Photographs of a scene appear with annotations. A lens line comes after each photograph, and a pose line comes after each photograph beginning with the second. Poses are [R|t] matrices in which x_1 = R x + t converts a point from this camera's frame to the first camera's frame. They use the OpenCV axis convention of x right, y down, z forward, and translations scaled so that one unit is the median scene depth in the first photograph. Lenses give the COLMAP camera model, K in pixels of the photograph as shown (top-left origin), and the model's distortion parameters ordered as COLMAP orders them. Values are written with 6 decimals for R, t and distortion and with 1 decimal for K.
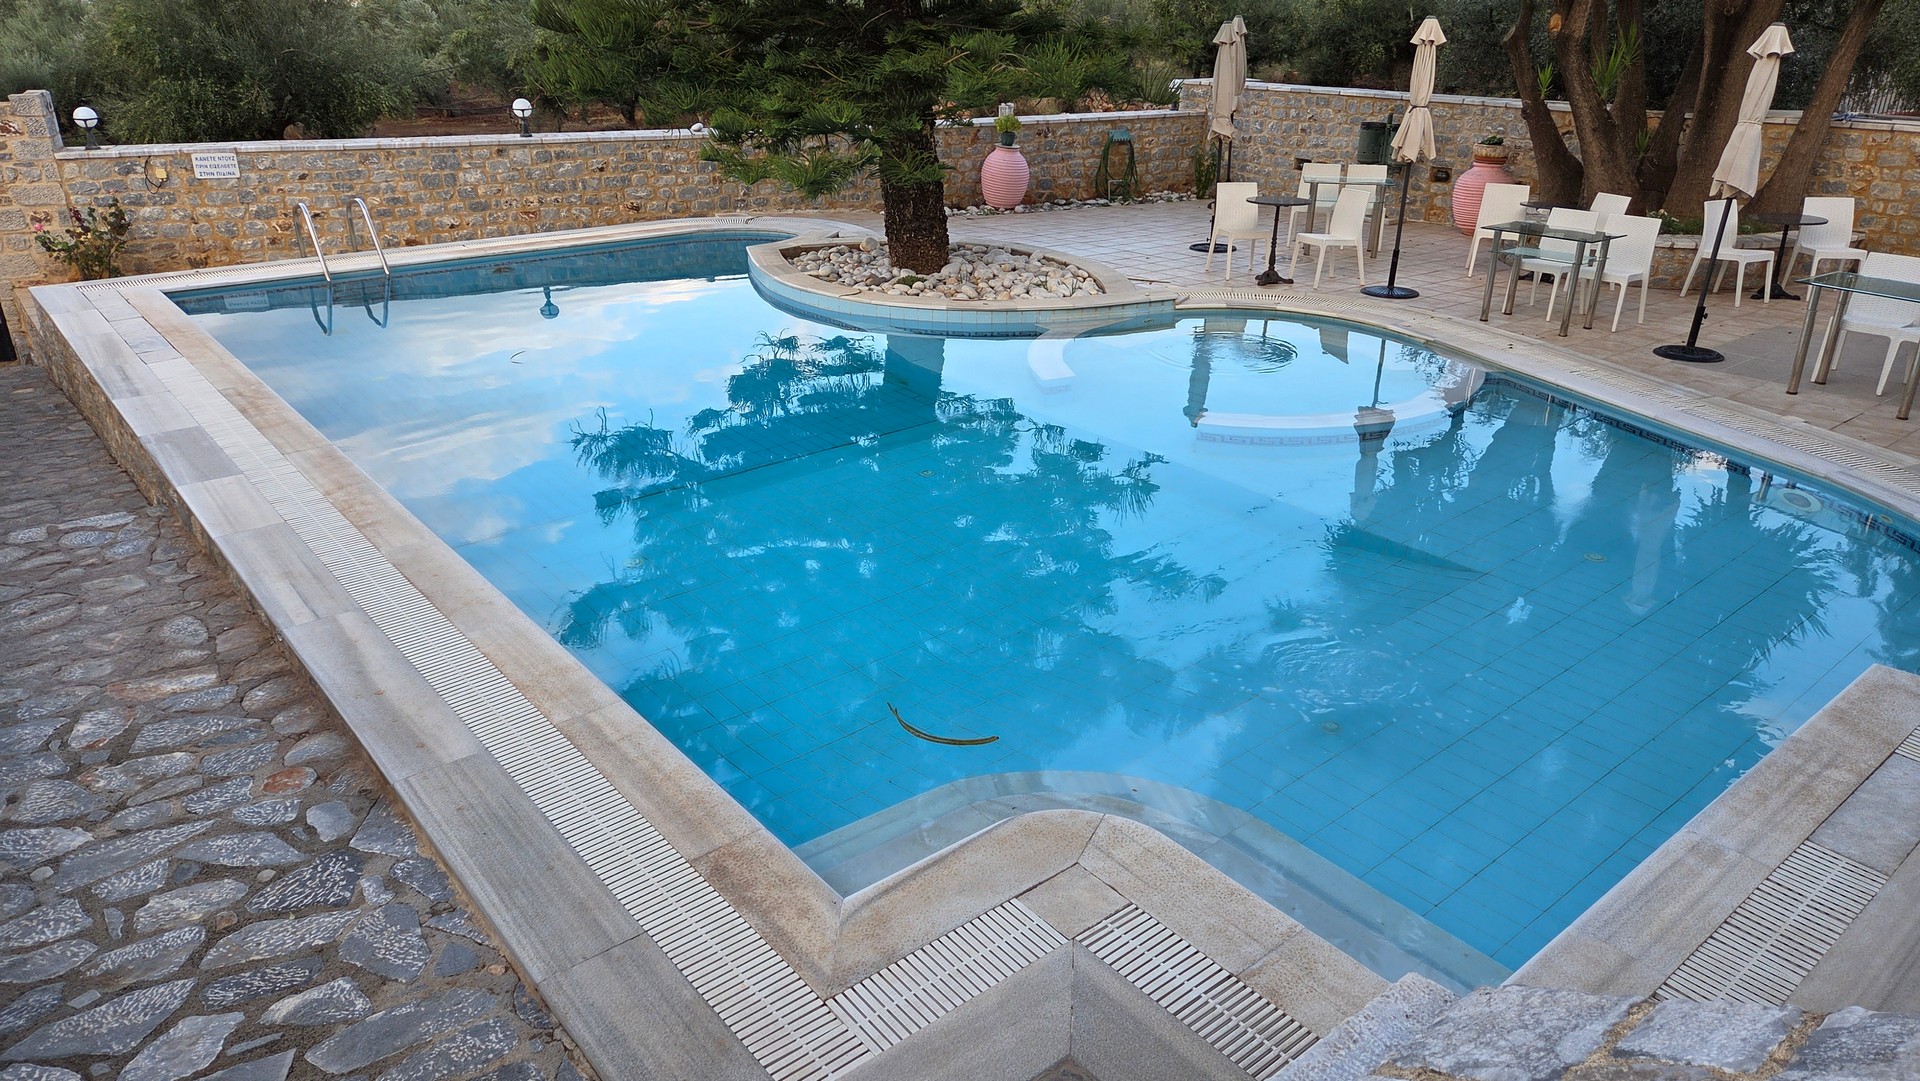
lens RADIAL K [[1277.5, 0, 972.2], [0, 1277.5, 525.1], [0, 0, 1]] dist [0.077254, -0.067234]
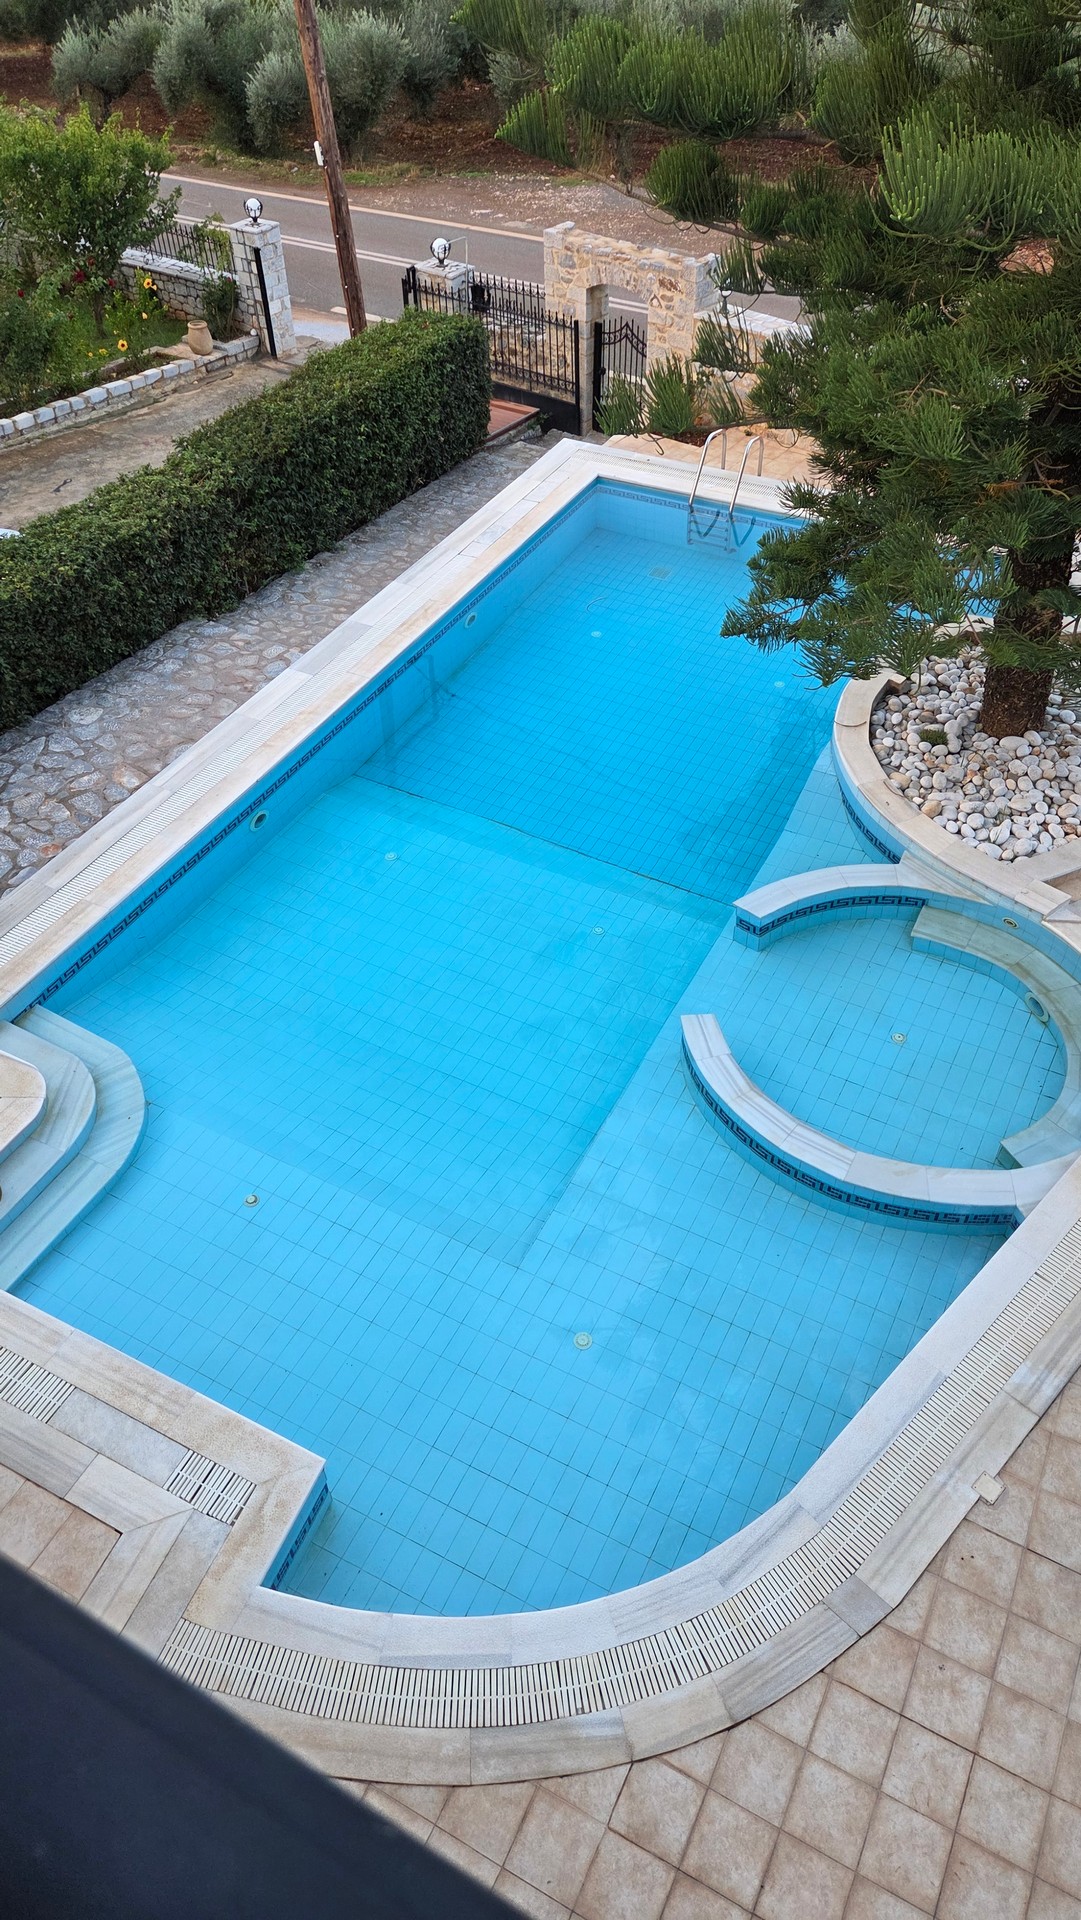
lens RADIAL K [[1277.5, 0, 540.8], [0, 1277.5, 960.6], [0, 0, 1]] dist [0.077254, -0.067234]
pose [[0.387226, 0.631963, -0.671326, 0.592321], [-0.336461, 0.774775, 0.535274, -0.467450], [0.858400, 0.018603, 0.512644, 0.217198]]
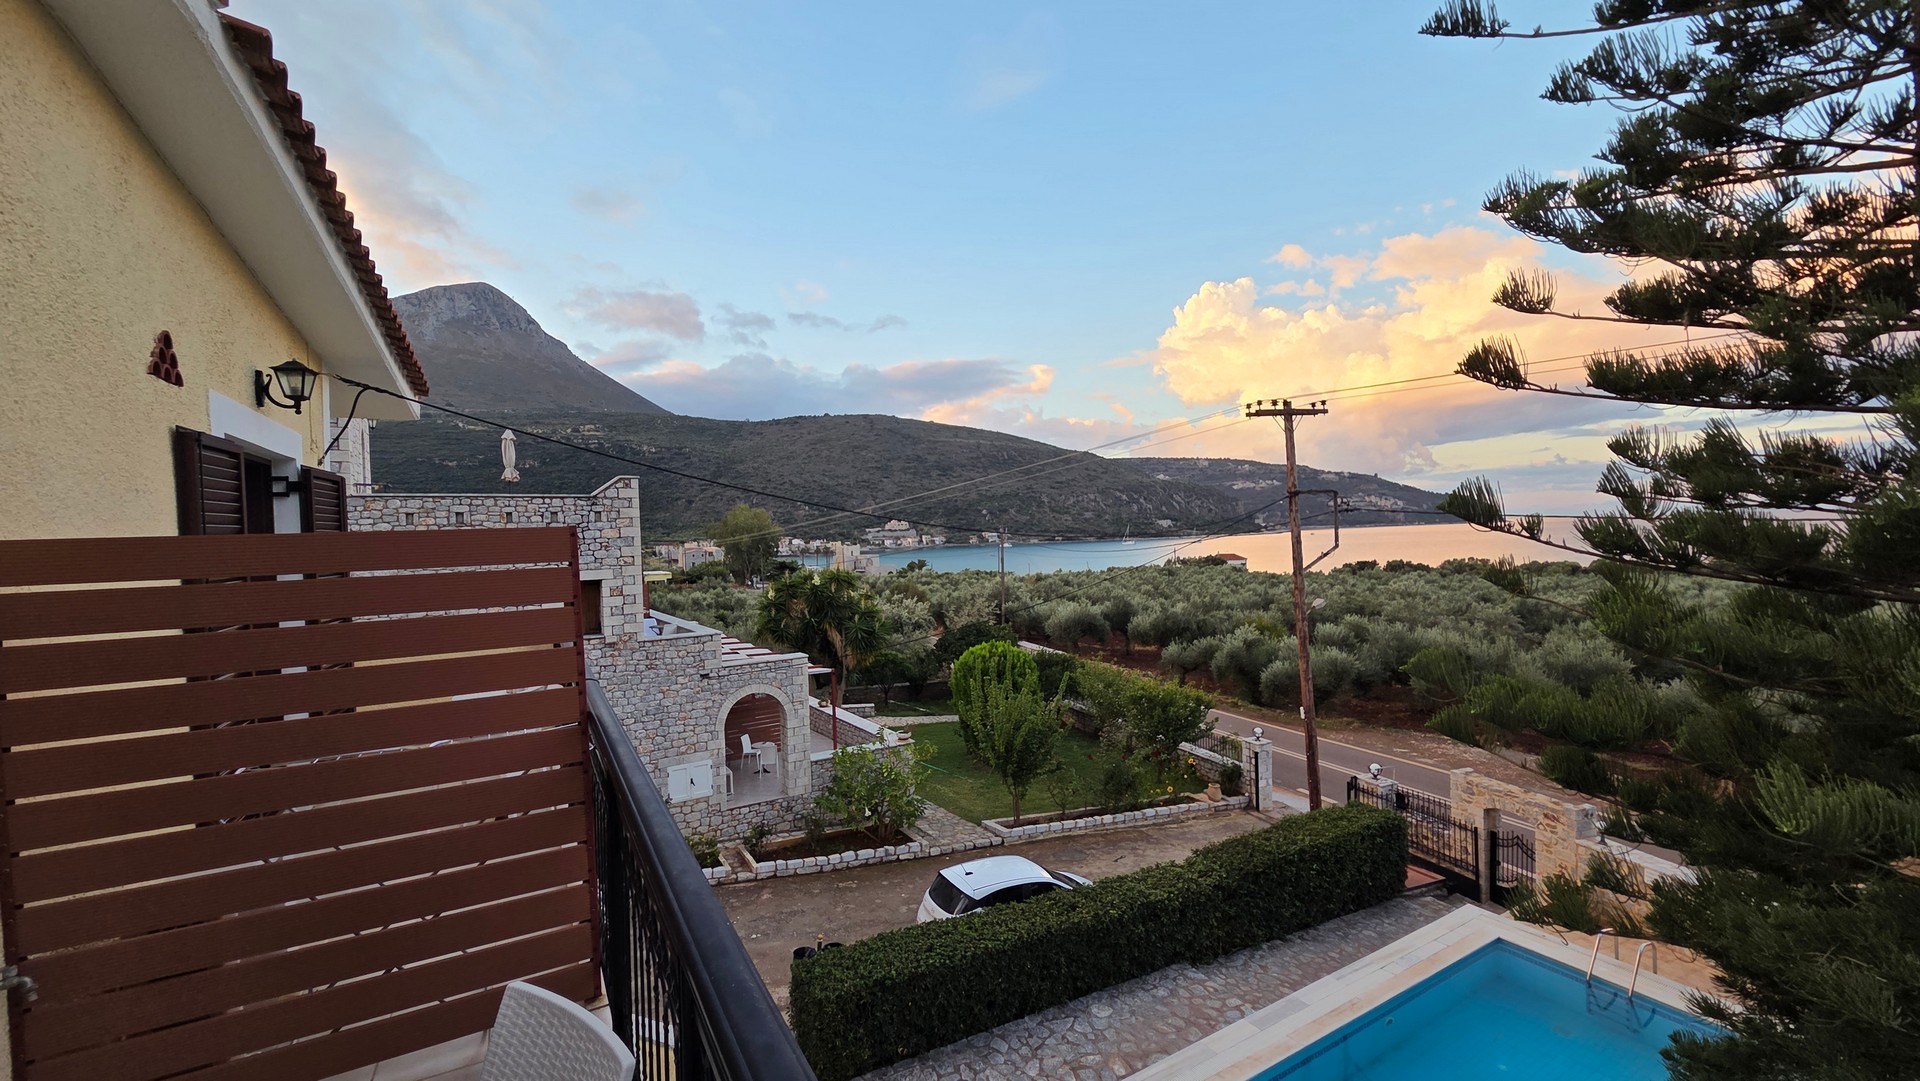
lens RADIAL K [[782.8, 0, 963.7], [0, 782.8, 547.8], [0, 0, 1]] dist [0.005700, -0.000834]
pose [[-0.147837, 0.020078, -0.988808, 0.596273], [-0.362850, 0.928975, 0.073113, -0.479027], [0.920046, 0.369597, -0.130051, 0.190754]]
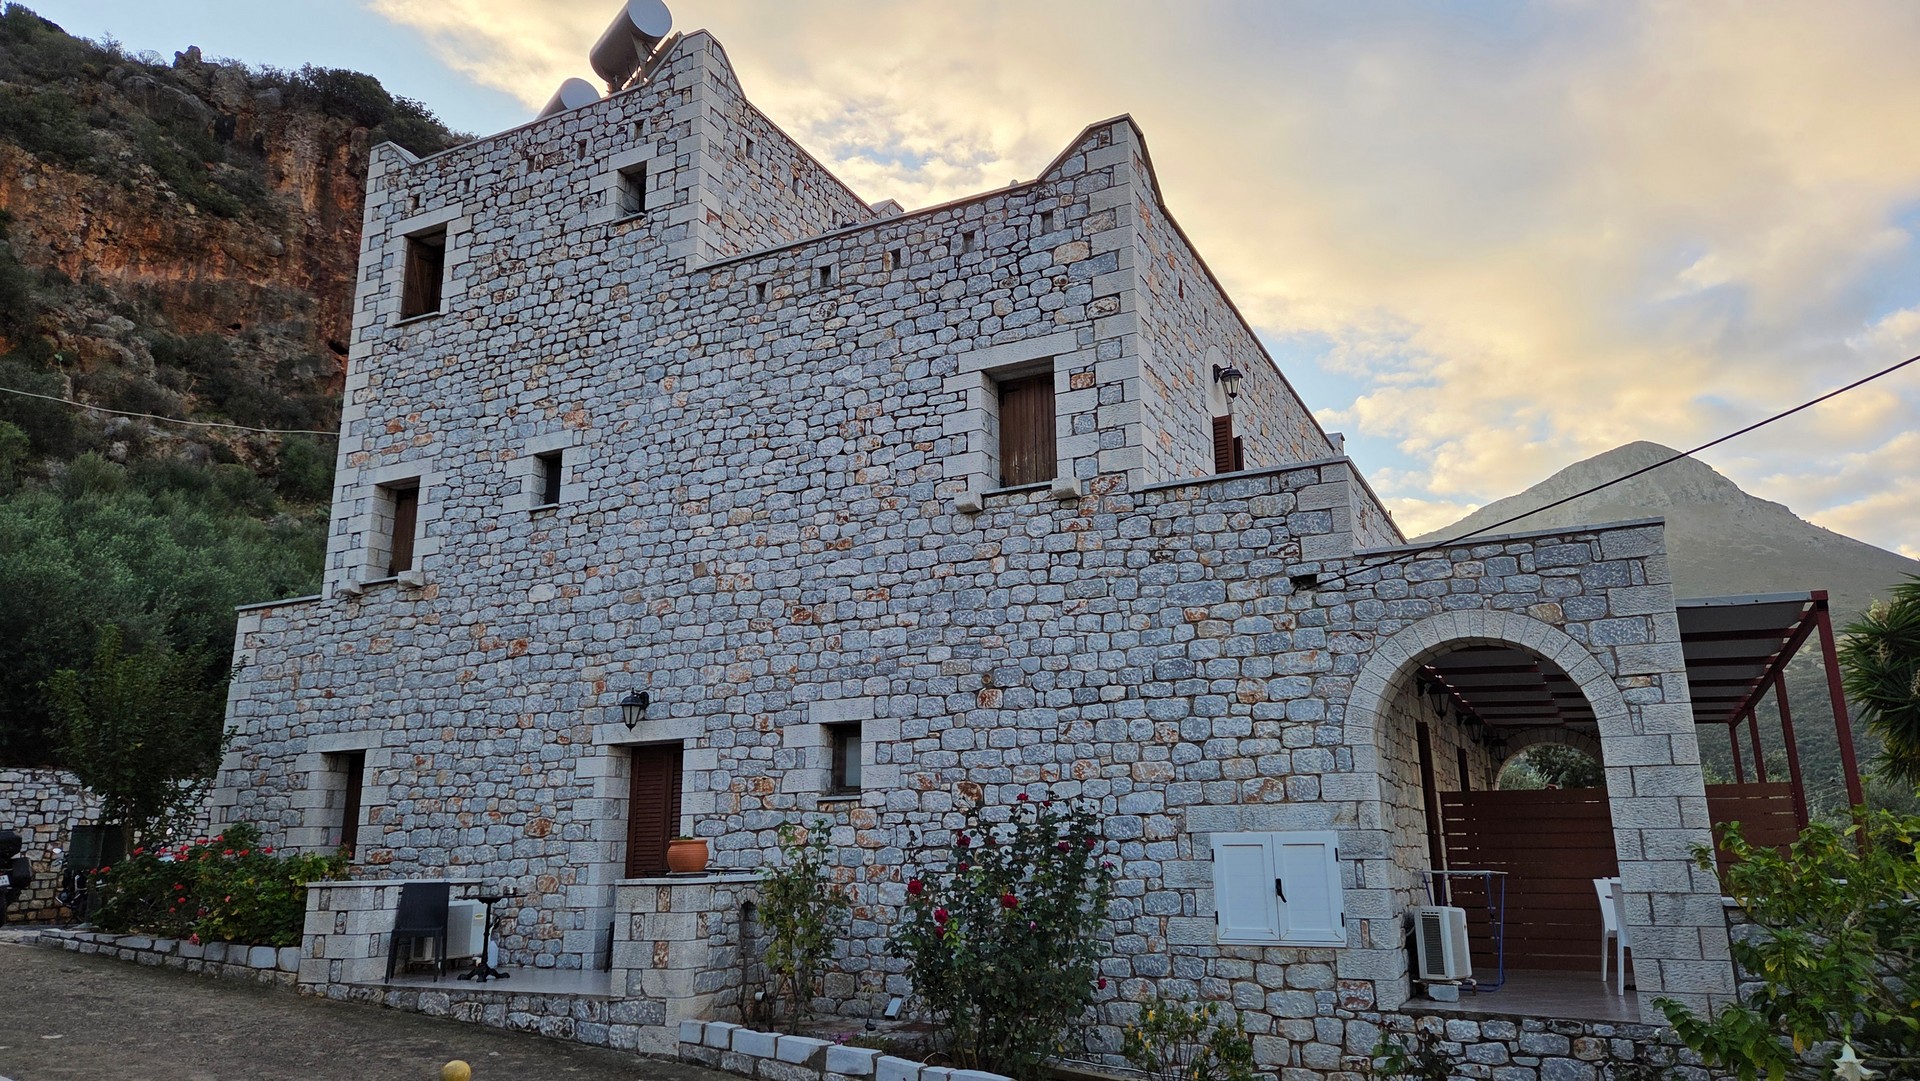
lens RADIAL K [[1277.5, 0, 954.9], [0, 1277.5, 534.2], [0, 0, 1]] dist [0.077254, -0.067234]
pose [[-0.931614, -0.086986, -0.352888, -0.286445], [-0.138347, 0.982717, 0.122995, -0.065337], [0.336090, 0.163405, -0.927546, 0.340734]]
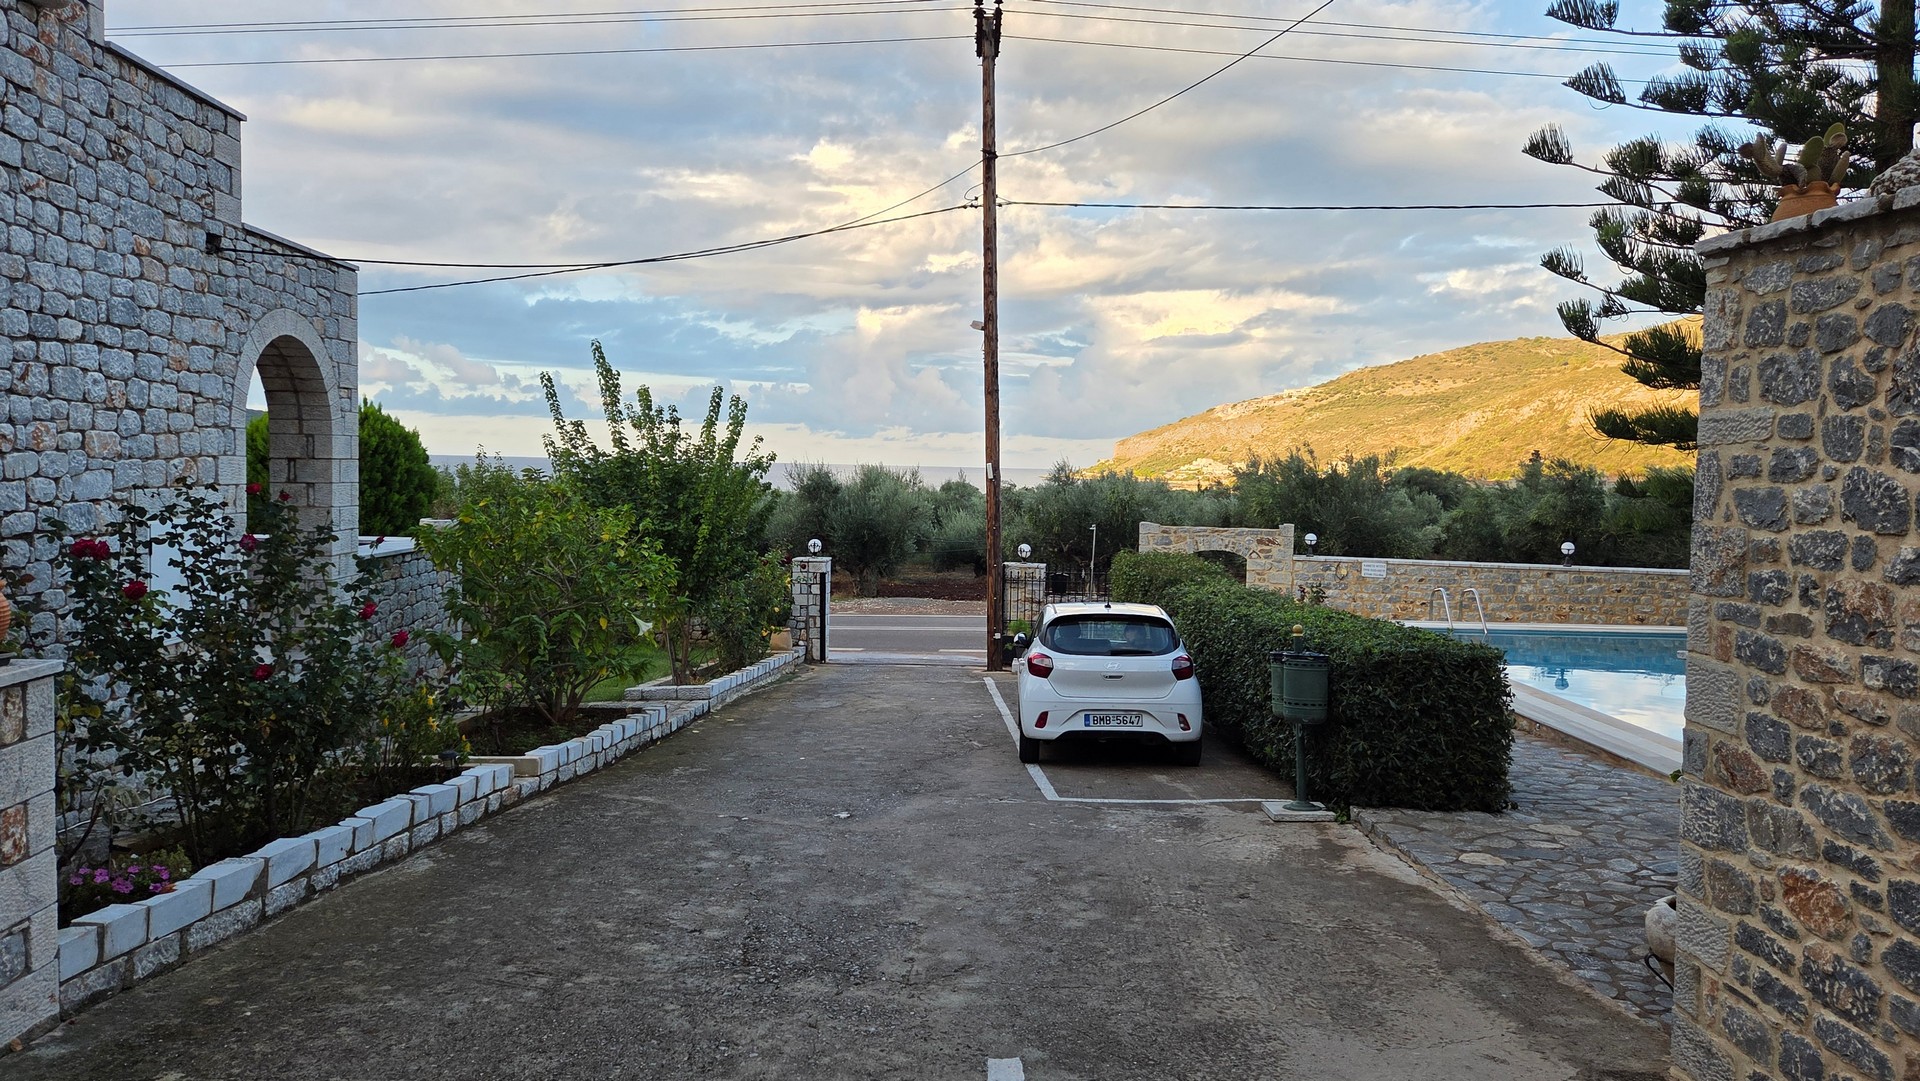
lens RADIAL K [[1277.5, 0, 969.4], [0, 1277.5, 530.8], [0, 0, 1]] dist [0.077254, -0.067234]
pose [[0.792829, 0.042752, -0.607942, 0.017071], [-0.253637, 0.930189, -0.265360, 0.287627], [0.554157, 0.364582, 0.748325, -0.634343]]
